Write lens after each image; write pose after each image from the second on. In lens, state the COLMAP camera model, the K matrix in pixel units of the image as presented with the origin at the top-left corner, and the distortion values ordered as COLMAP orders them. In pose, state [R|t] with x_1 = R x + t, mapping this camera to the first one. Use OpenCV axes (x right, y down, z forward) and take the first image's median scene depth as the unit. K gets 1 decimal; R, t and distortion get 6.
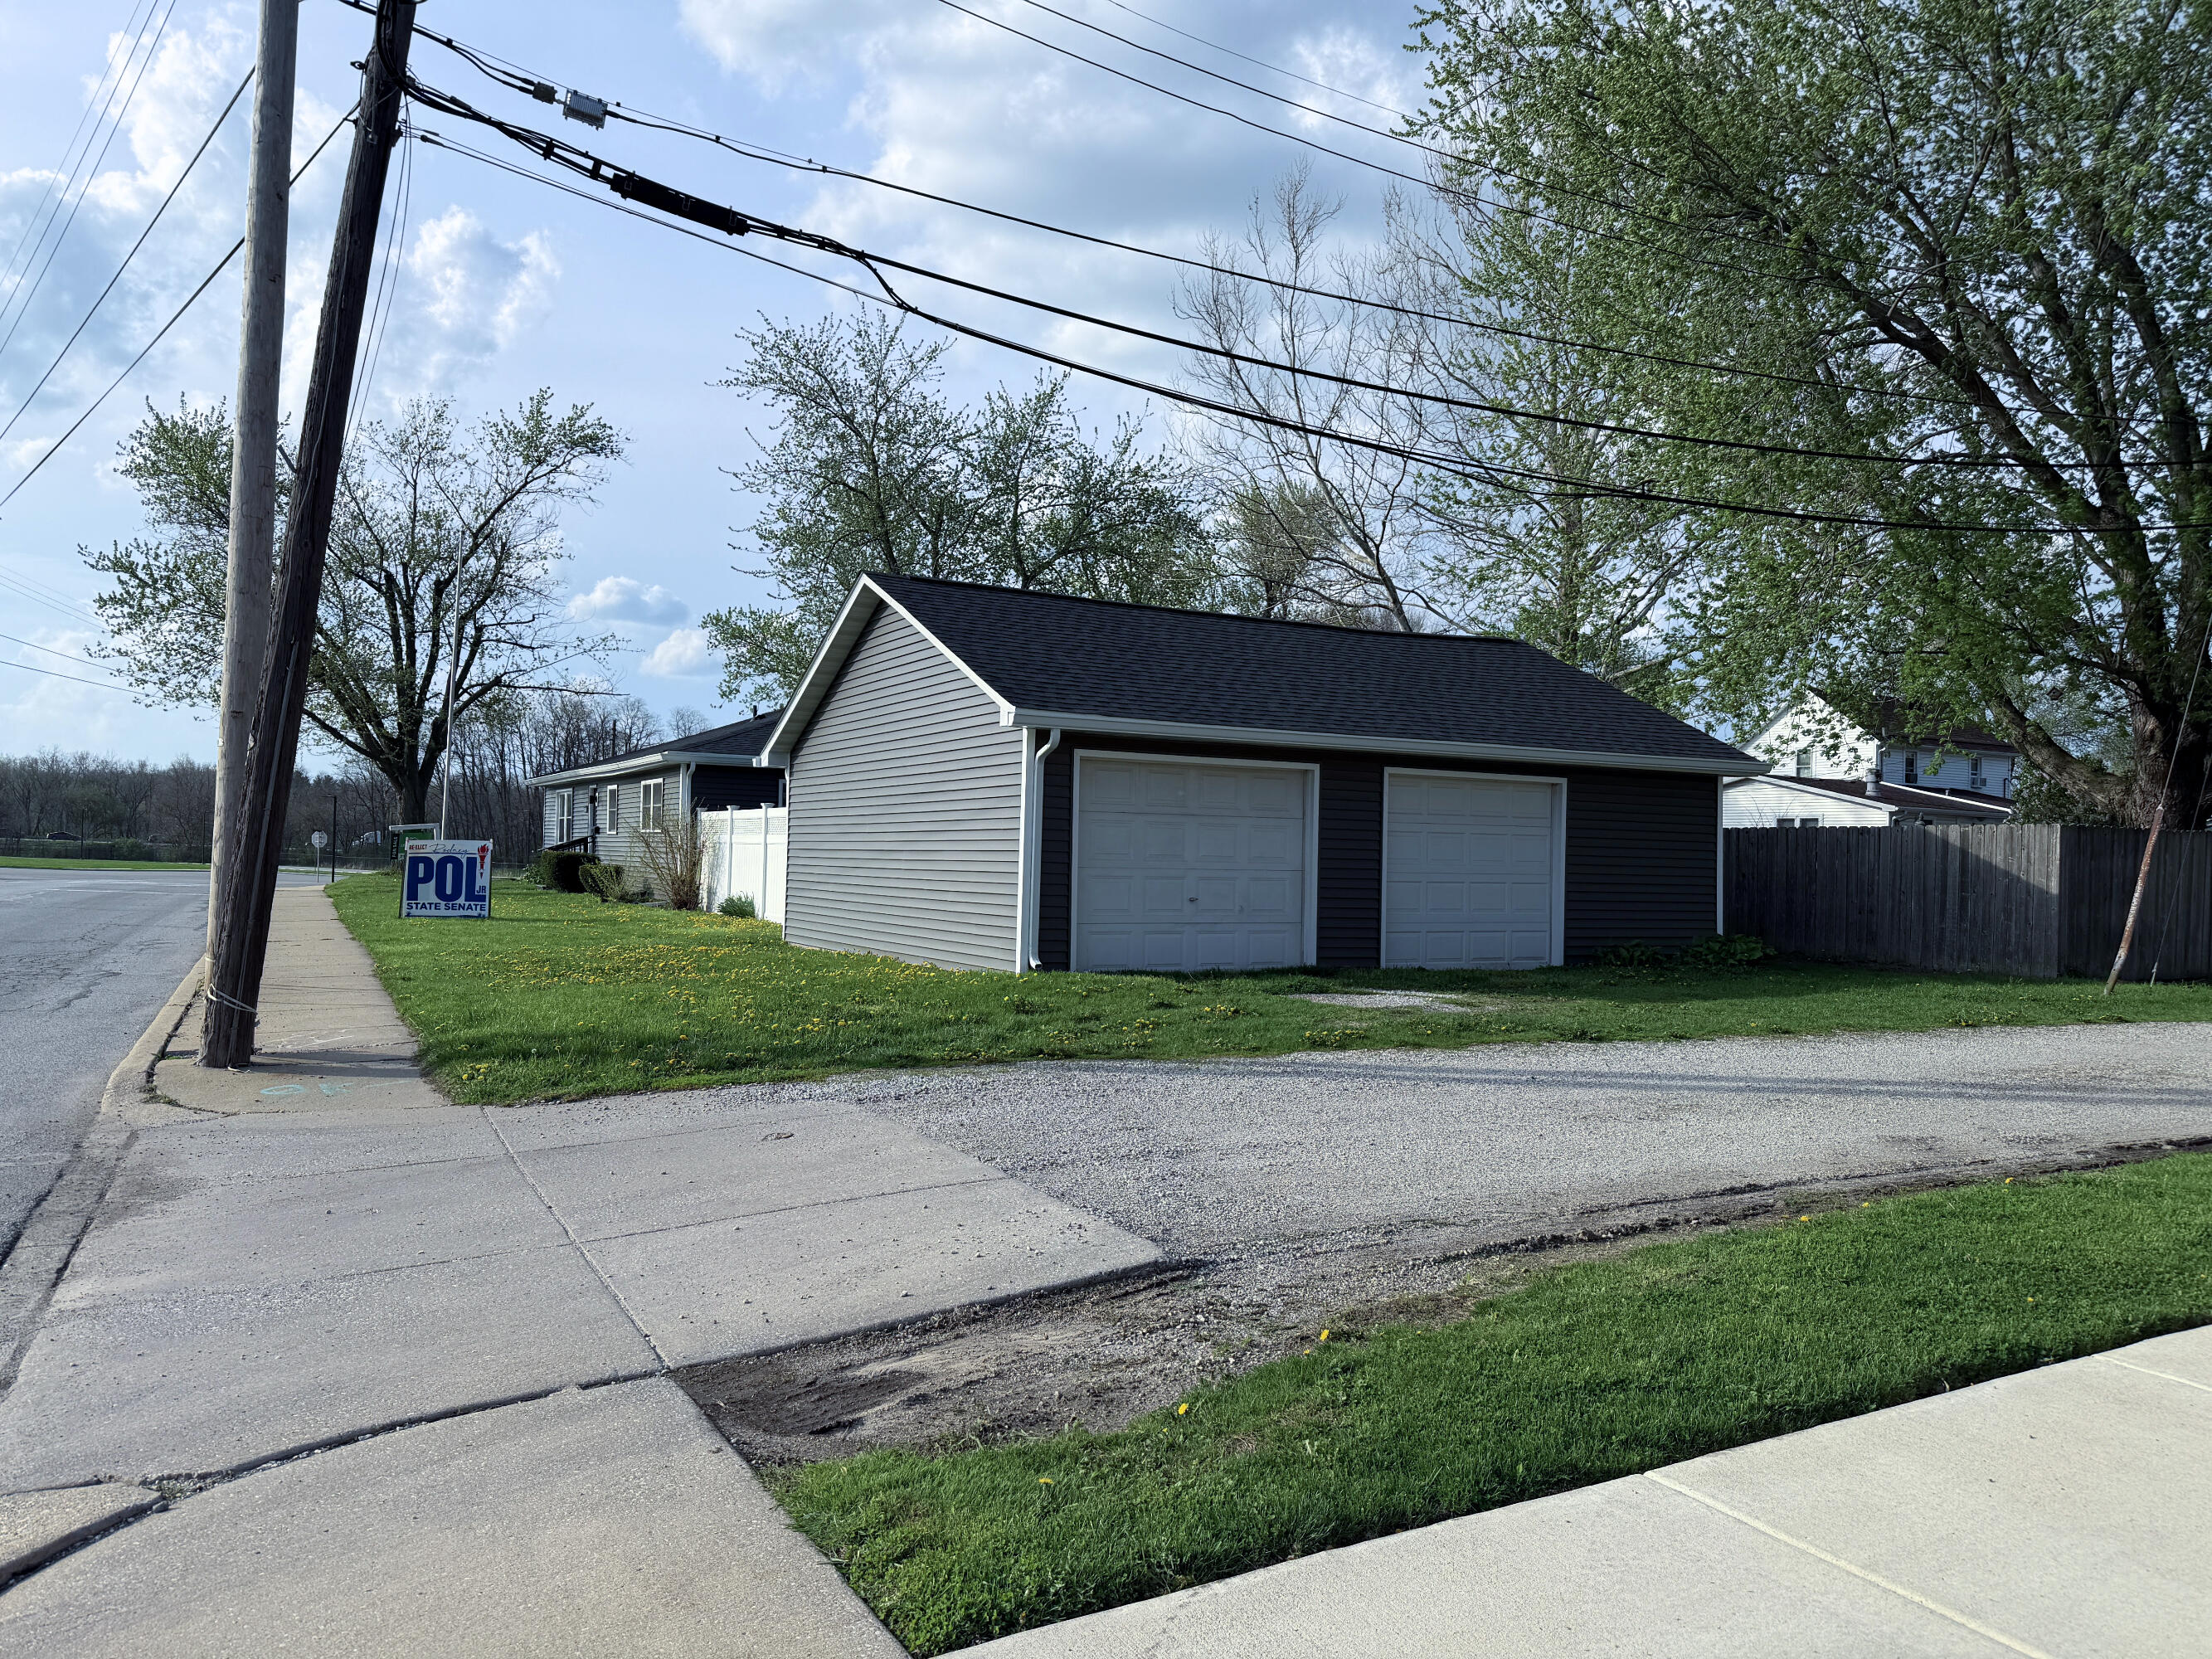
lens RADIAL K [[1520.6, 0, 1101.8], [0, 1520.6, 825.6], [0, 0, 1]] dist [0.033185, -0.003722]
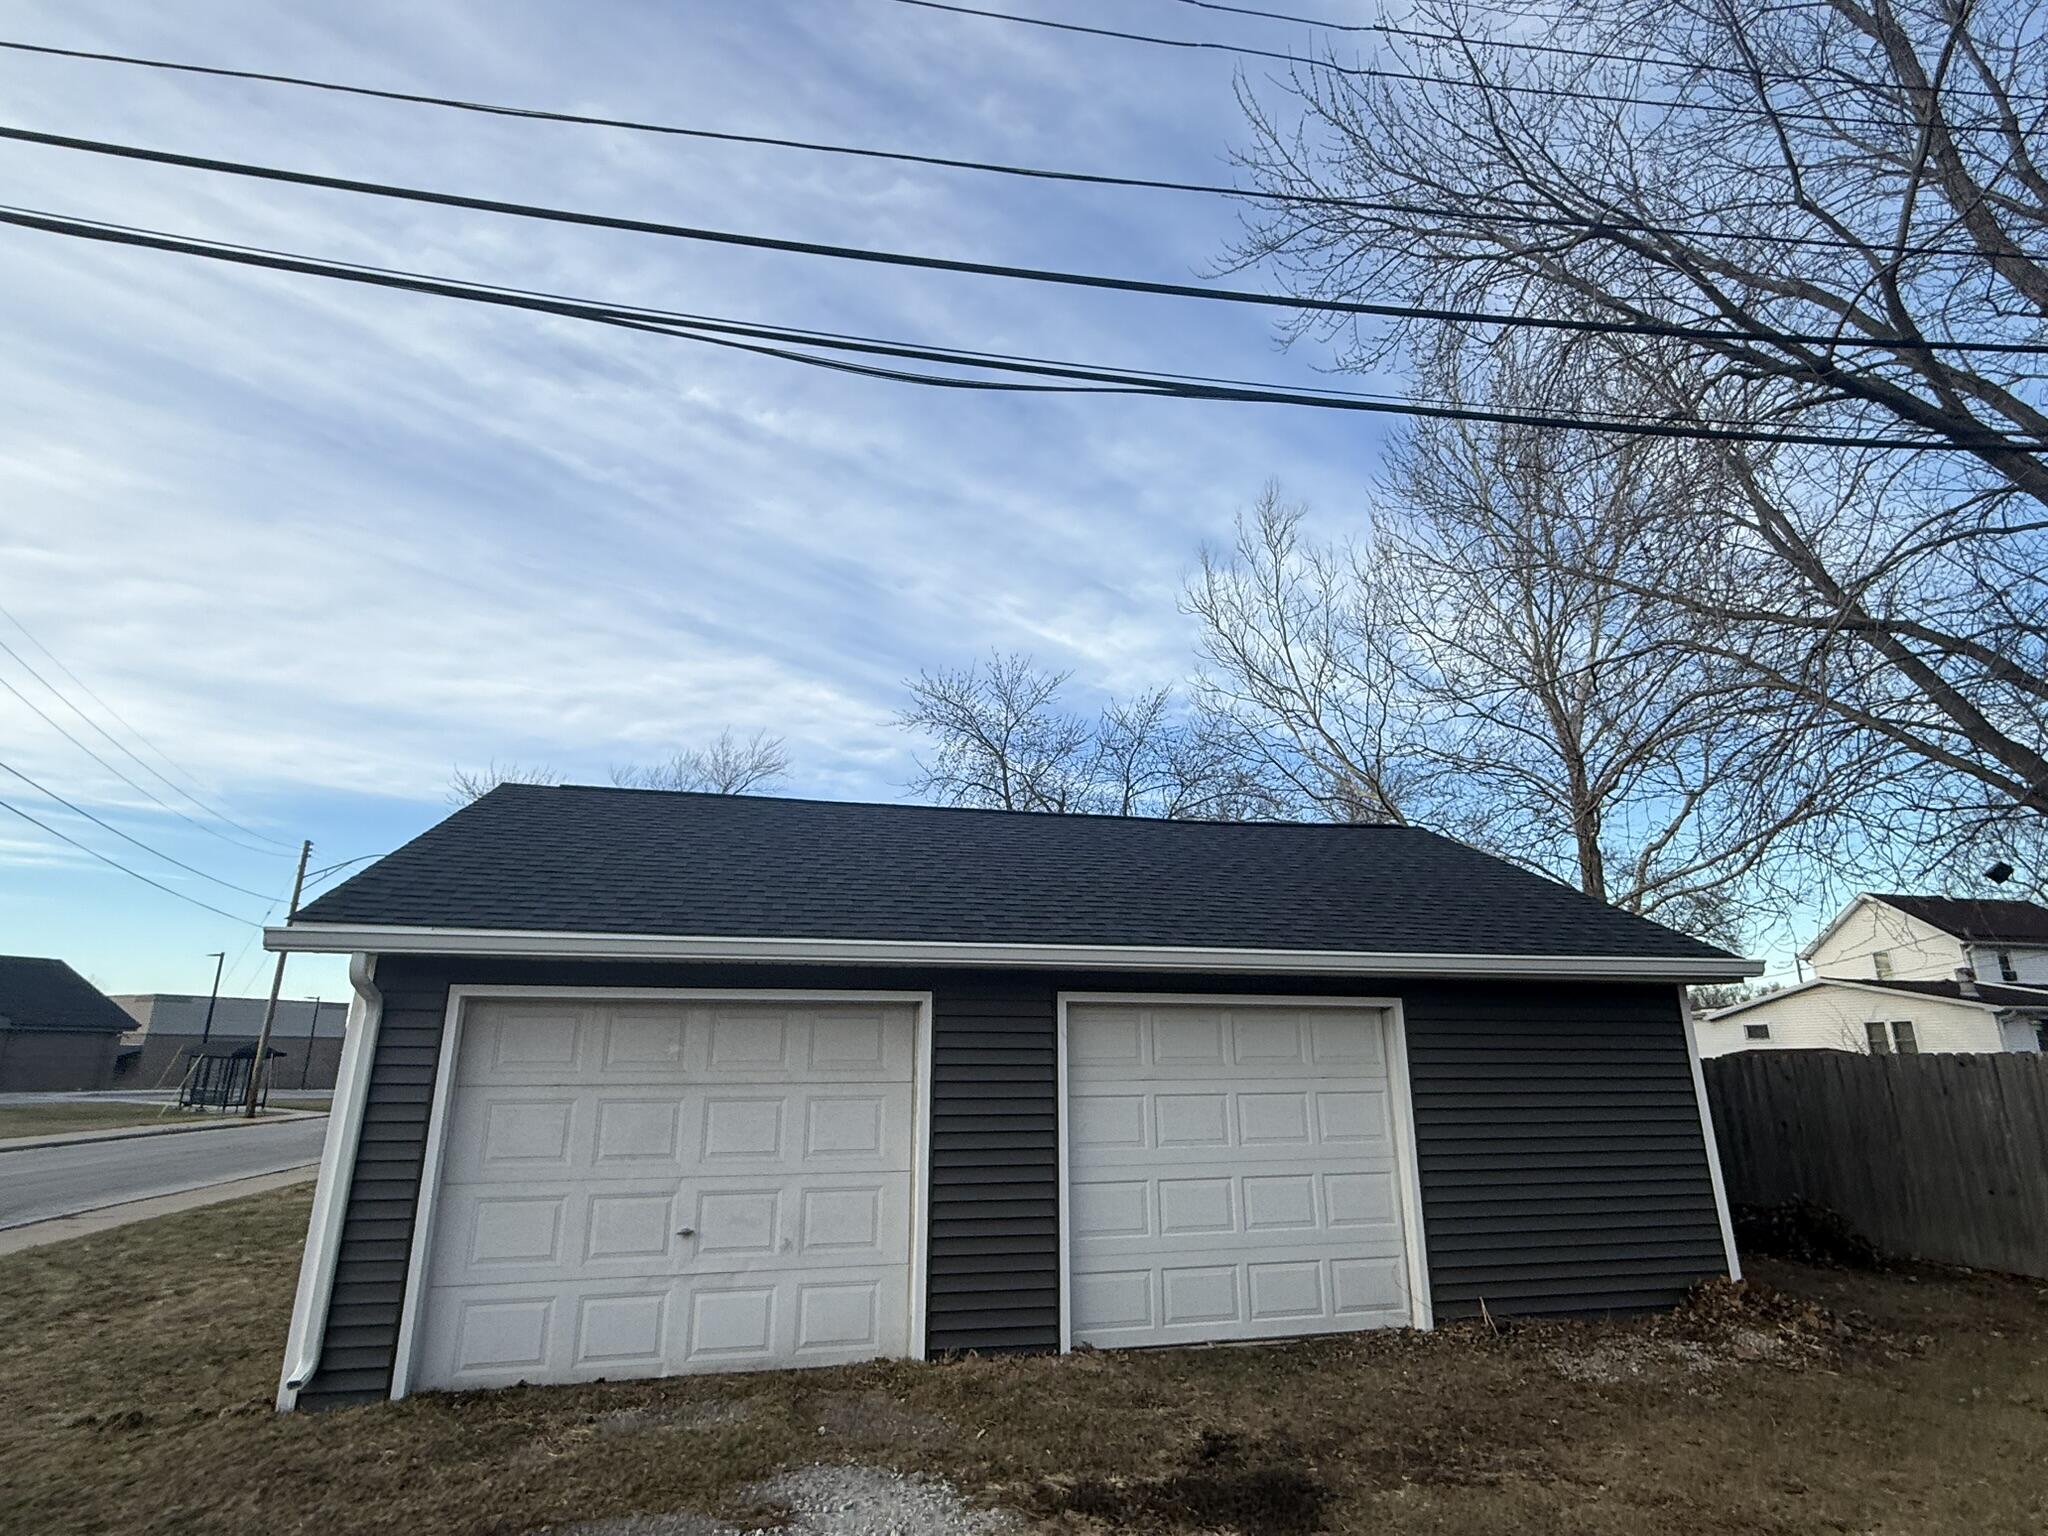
lens RADIAL K [[1042.3, 0, 1026.5], [0, 1042.3, 761.7], [0, 0, 1]] dist [0.000529, -0.001430]
pose [[0.958284, -0.101585, -0.267157, 0.107606], [0.028321, 0.963856, -0.264912, -0.005981], [0.284412, 0.246295, 0.926525, 0.207664]]
